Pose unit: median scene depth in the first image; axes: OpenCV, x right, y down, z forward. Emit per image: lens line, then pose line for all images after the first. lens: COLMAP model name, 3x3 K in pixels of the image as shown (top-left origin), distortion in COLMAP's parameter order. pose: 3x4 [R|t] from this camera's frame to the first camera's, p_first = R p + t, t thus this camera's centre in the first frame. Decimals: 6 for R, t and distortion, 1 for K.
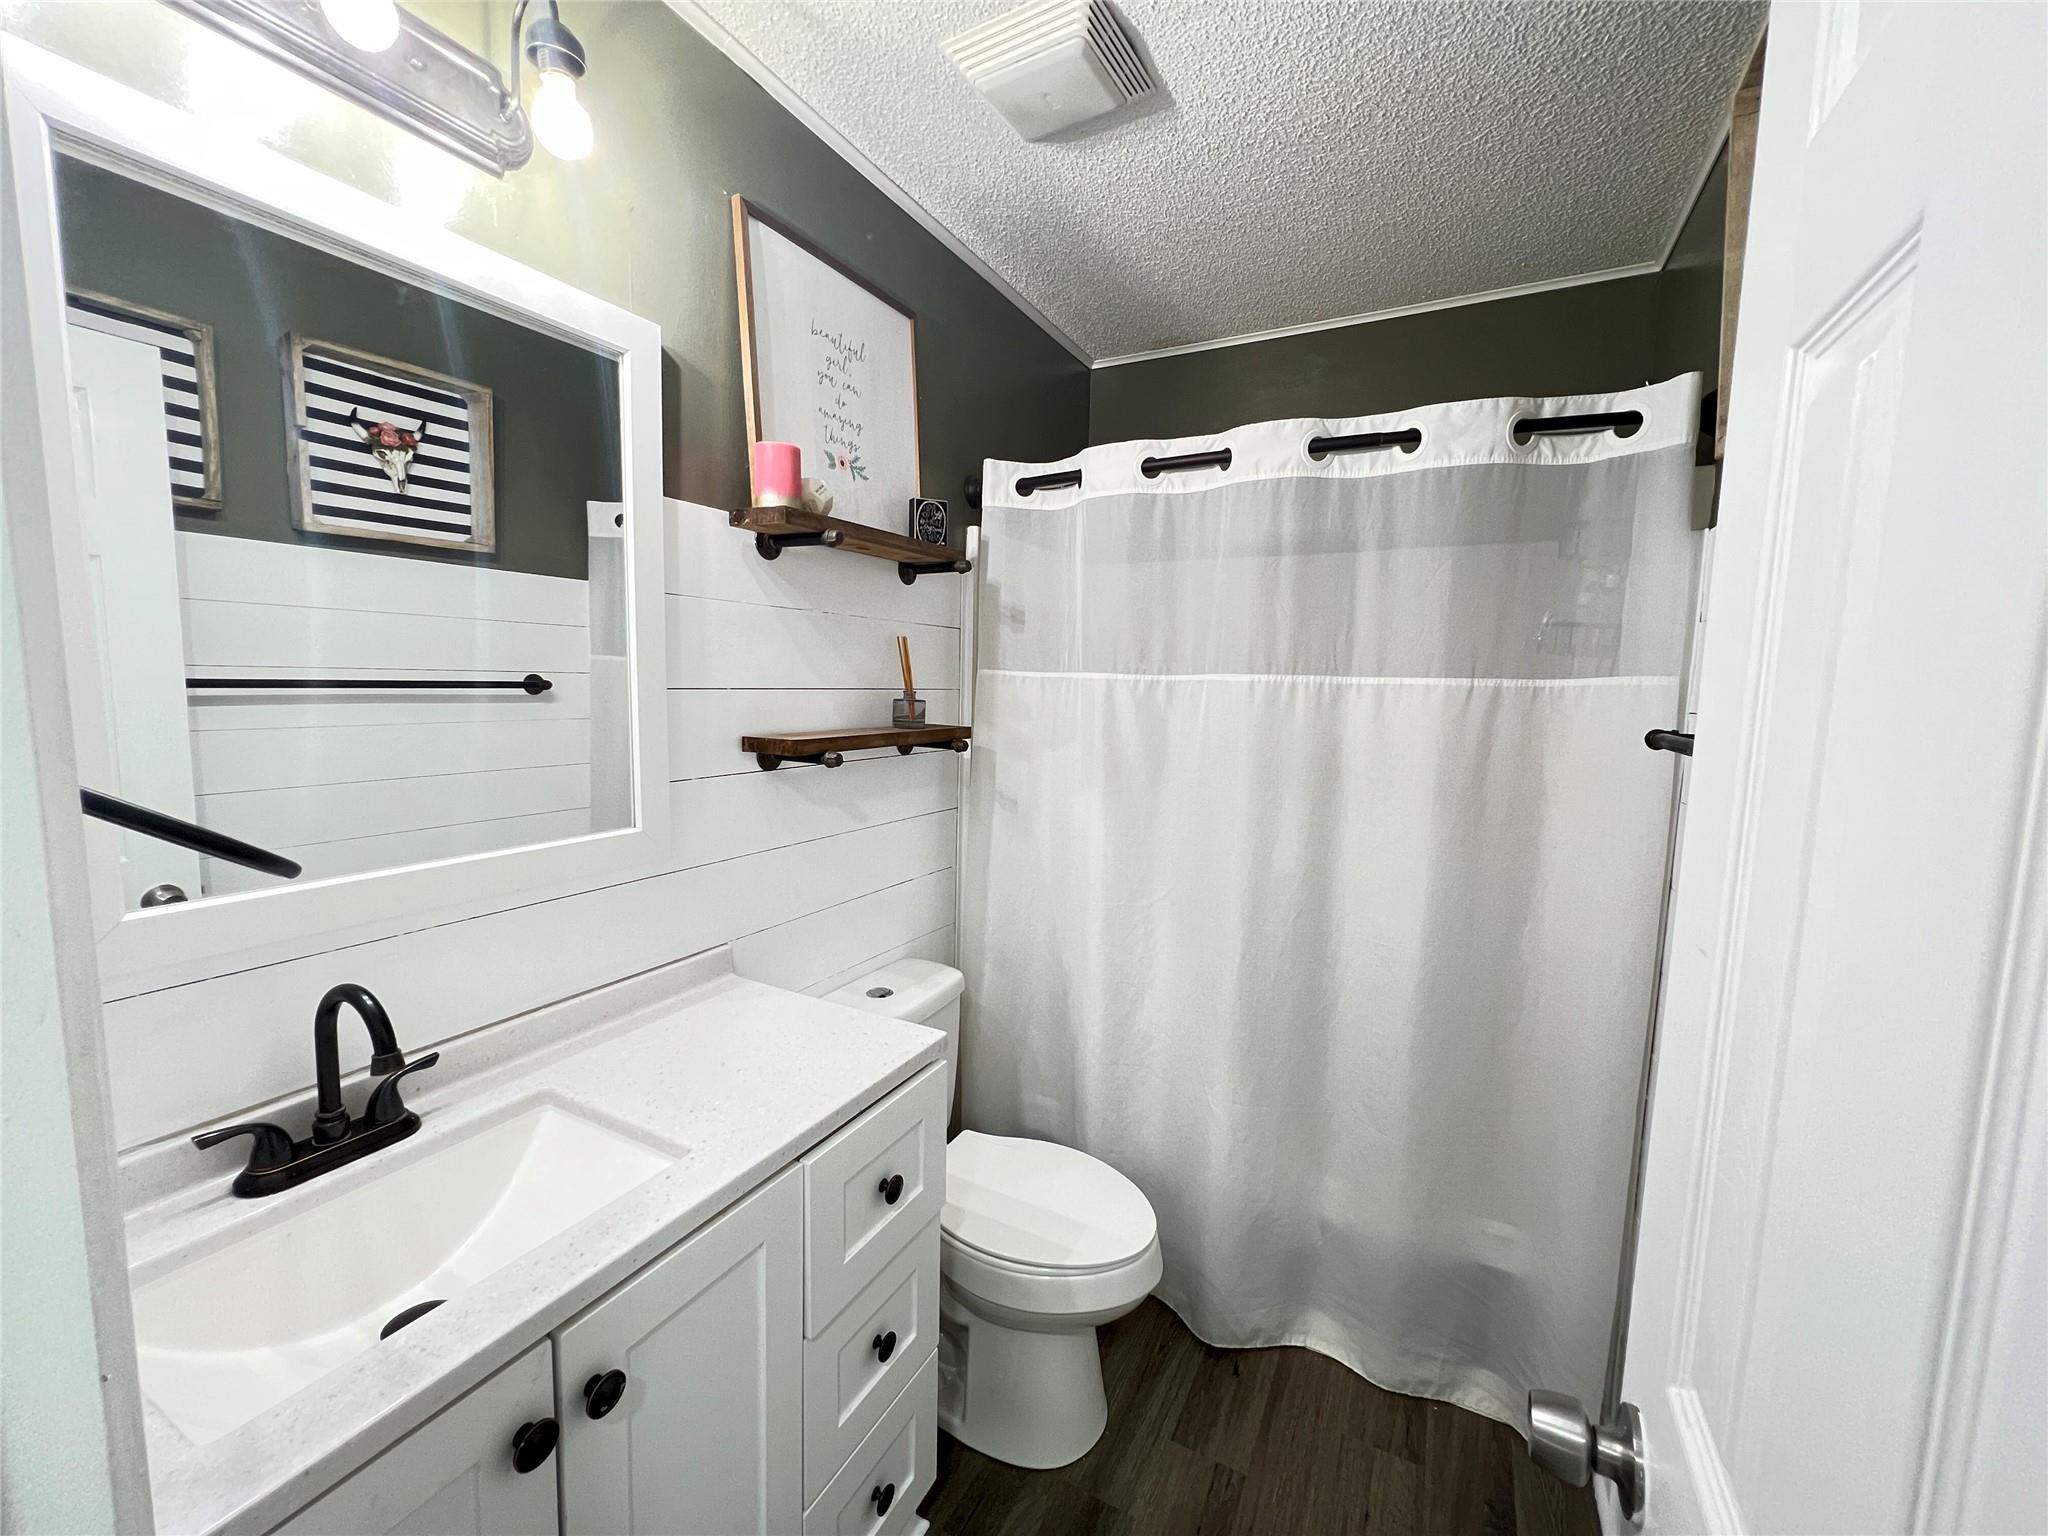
lens RADIAL K [[819.3, 0, 1024.0], [0, 819.3, 768.0], [0, 0, 1]] dist [0.000511, -0.000237]
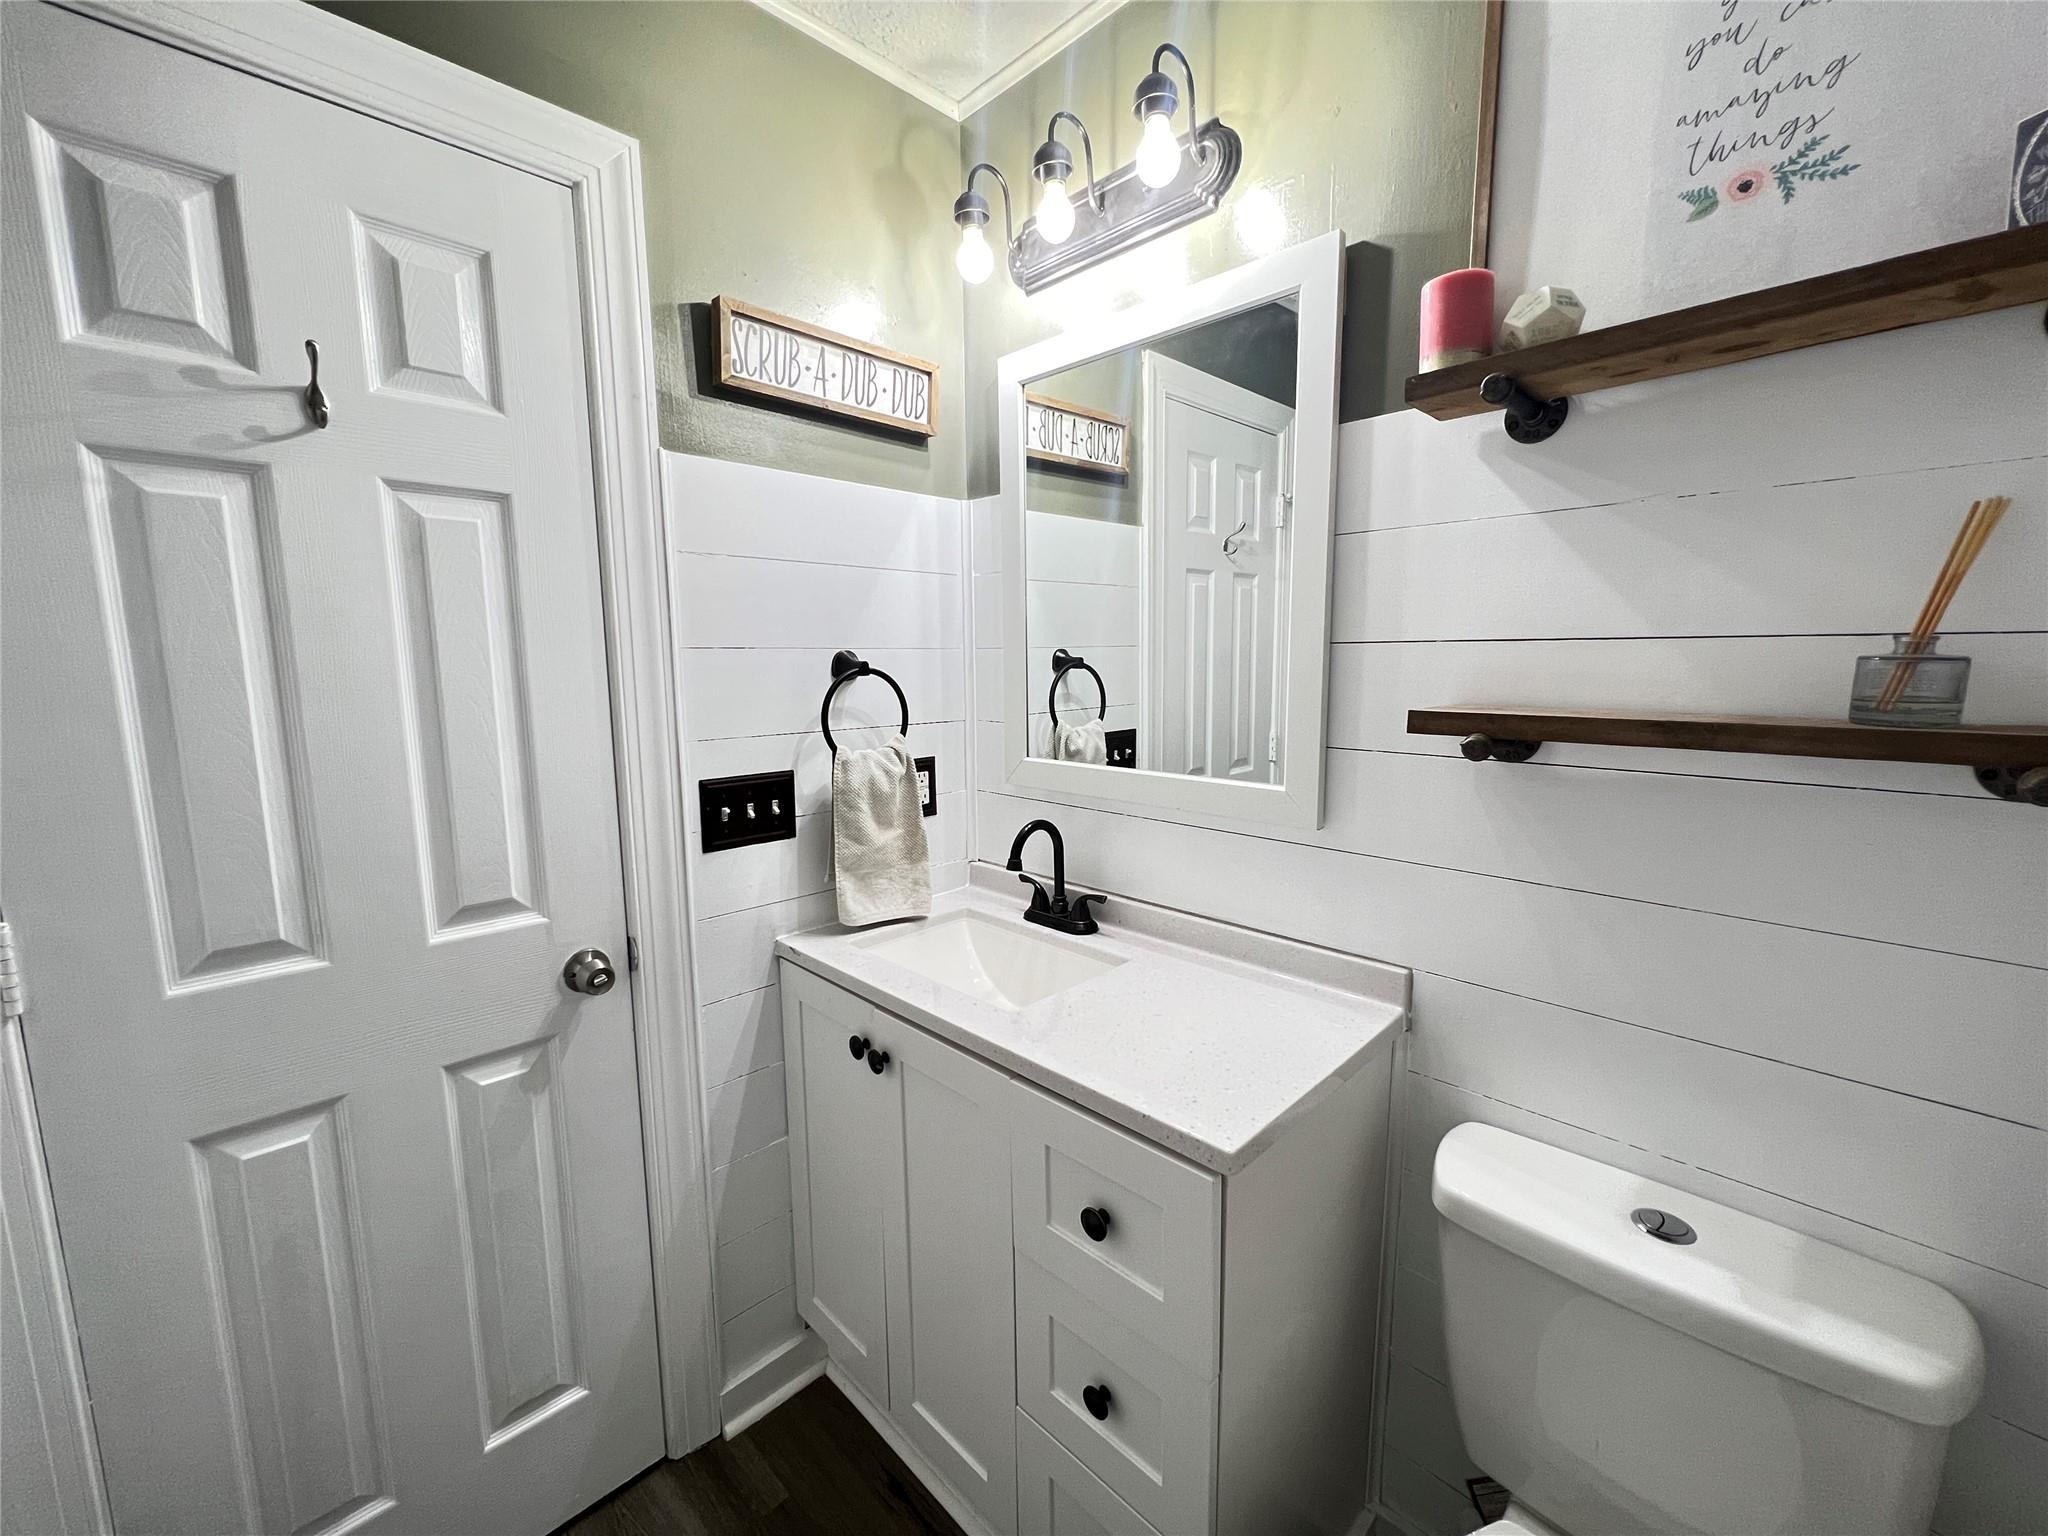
lens RADIAL K [[819.3, 0, 1024.0], [0, 819.3, 768.0], [0, 0, 1]] dist [0.000511, -0.000237]
pose [[-0.289383, 0.116240, -0.950129, 0.474905], [-0.097896, 0.983801, 0.150176, -0.057838], [0.952194, 0.136472, -0.273316, 0.847427]]
